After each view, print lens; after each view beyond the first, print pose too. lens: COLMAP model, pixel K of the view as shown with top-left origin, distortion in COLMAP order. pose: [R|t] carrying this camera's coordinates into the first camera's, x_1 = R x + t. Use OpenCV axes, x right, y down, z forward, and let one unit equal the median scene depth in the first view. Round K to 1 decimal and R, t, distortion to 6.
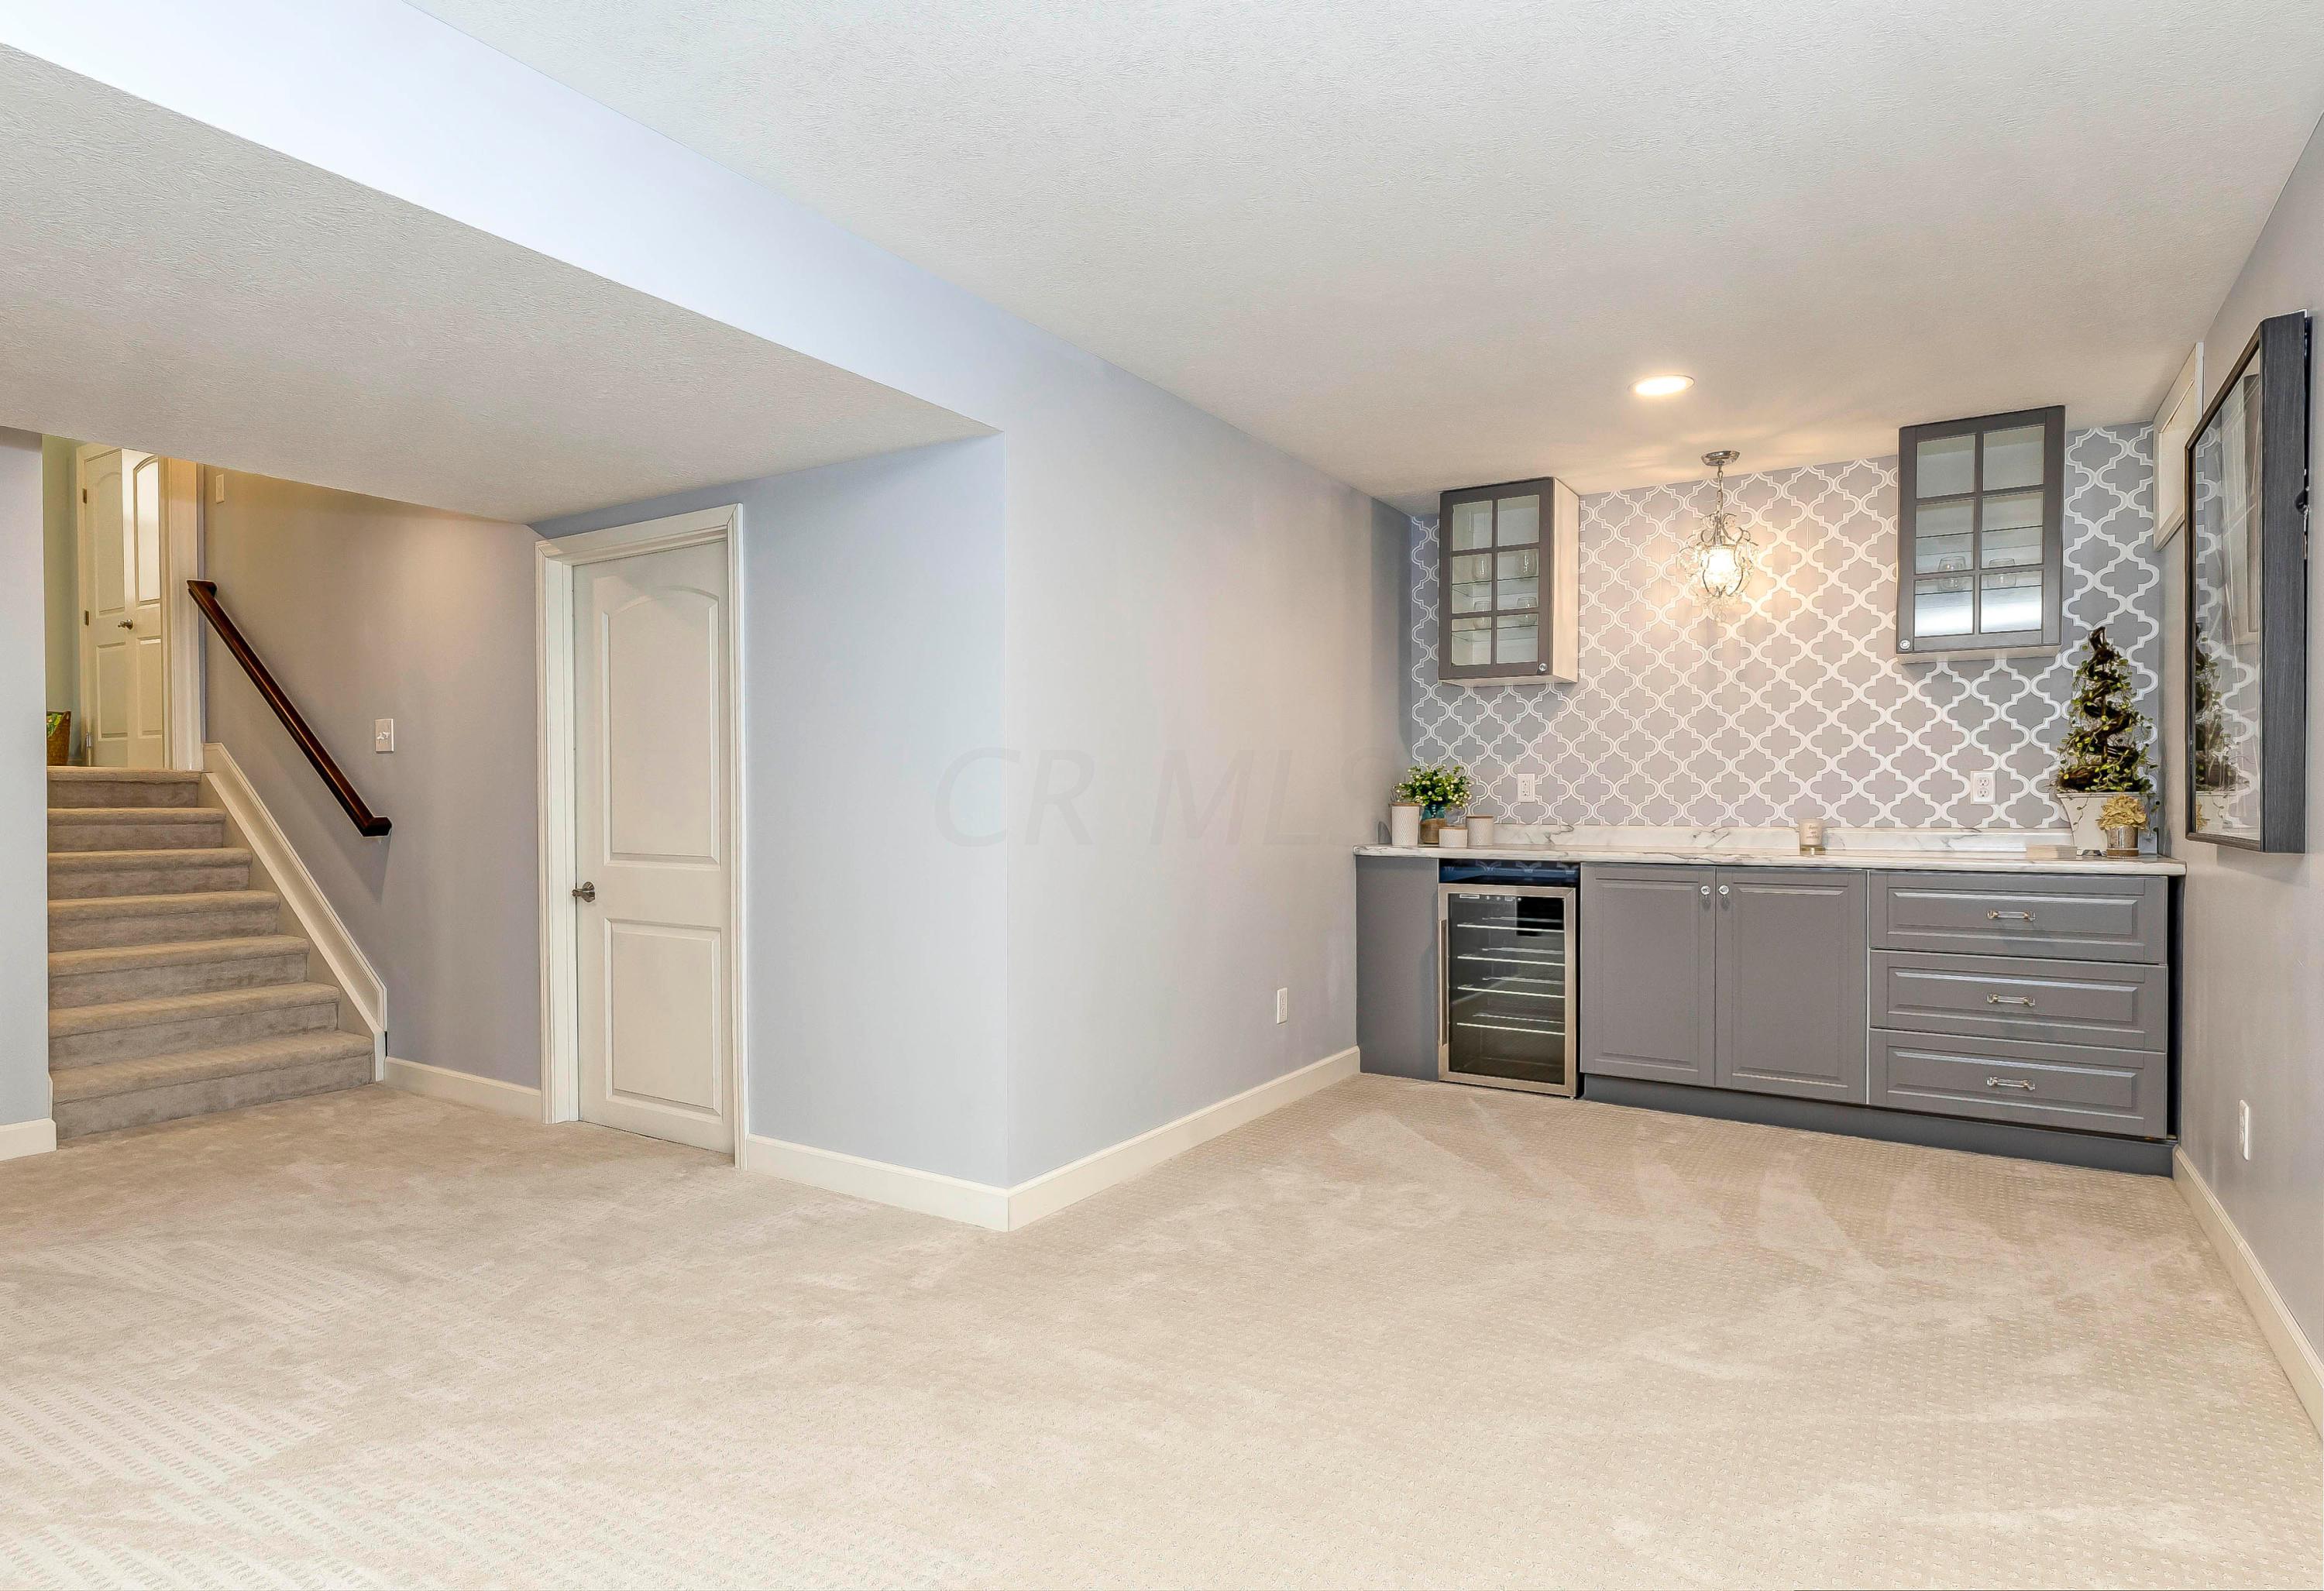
lens RADIAL K [[1277.8, 0, 1160.1], [0, 1277.8, 745.4], [0, 0, 1]] dist [-0.104908, 0.000250]
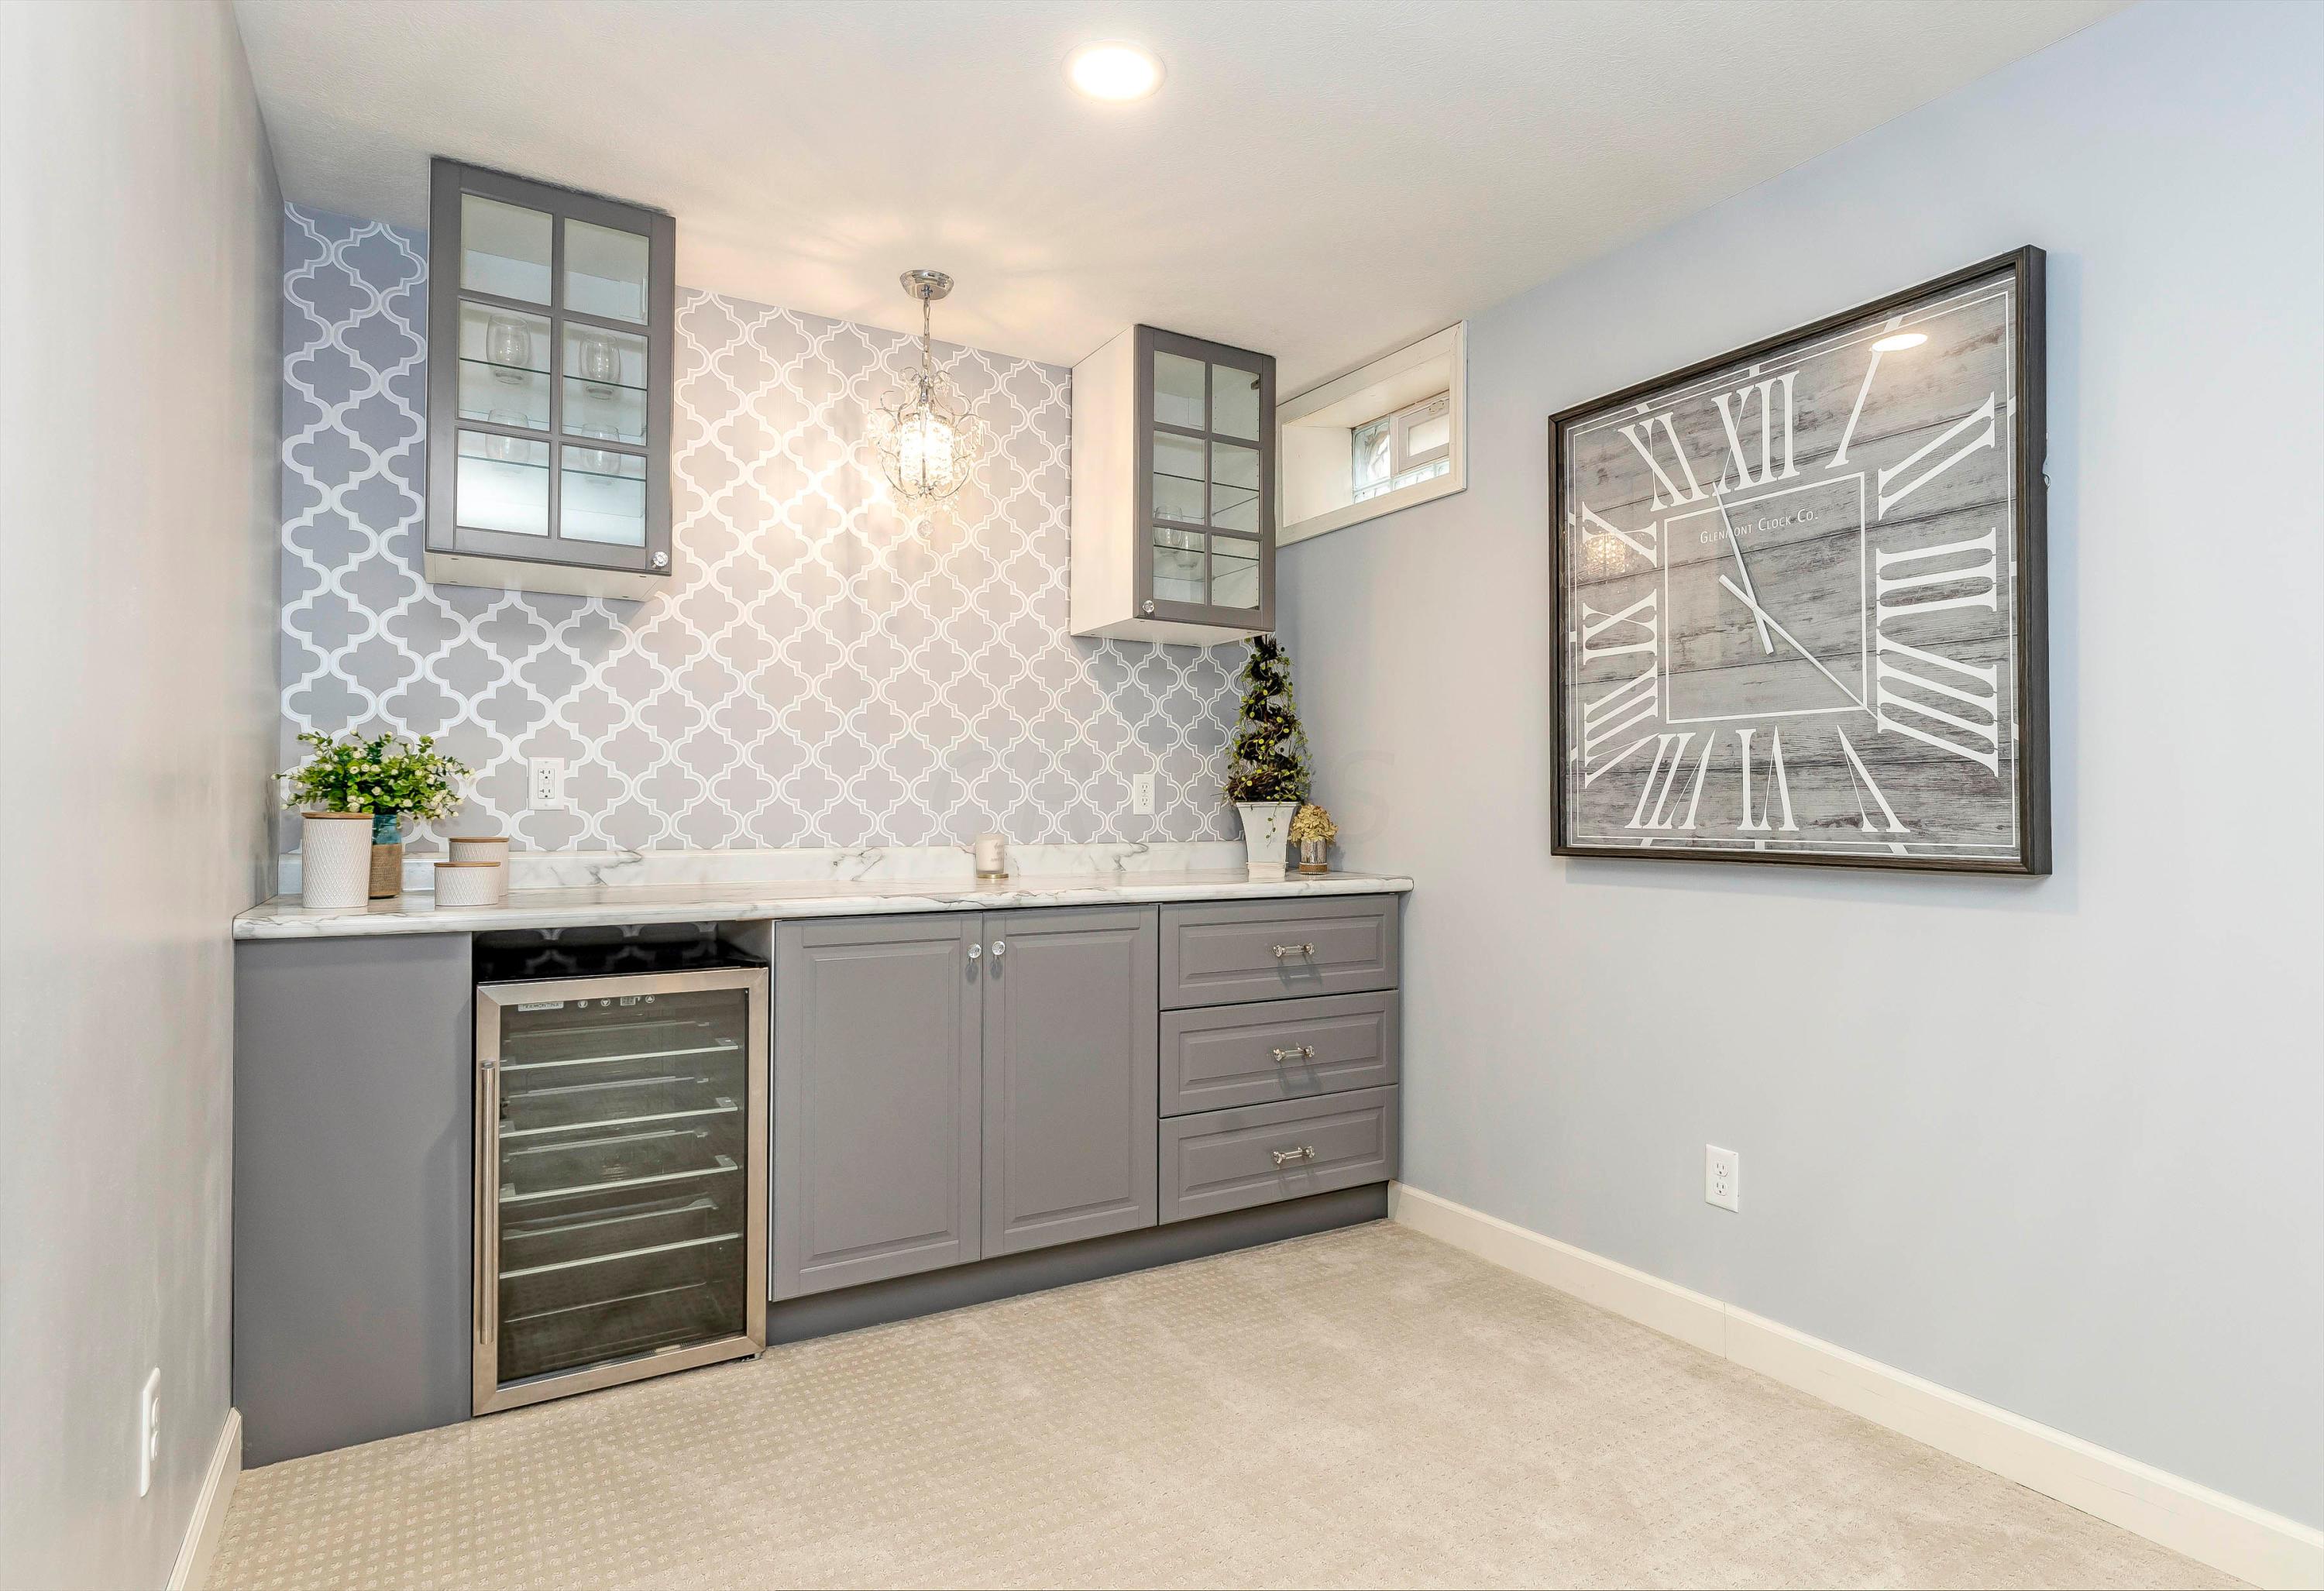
lens RADIAL K [[1274.3, 0, 1279.2], [0, 1274.3, 793.1], [0, 0, 1]] dist [0.000854, 0.000581]
pose [[0.447047, 0.009812, 0.894457, -0.062069], [-0.040453, 0.999139, 0.009258, 0.021143], [-0.893595, -0.040322, 0.447058, 0.506178]]
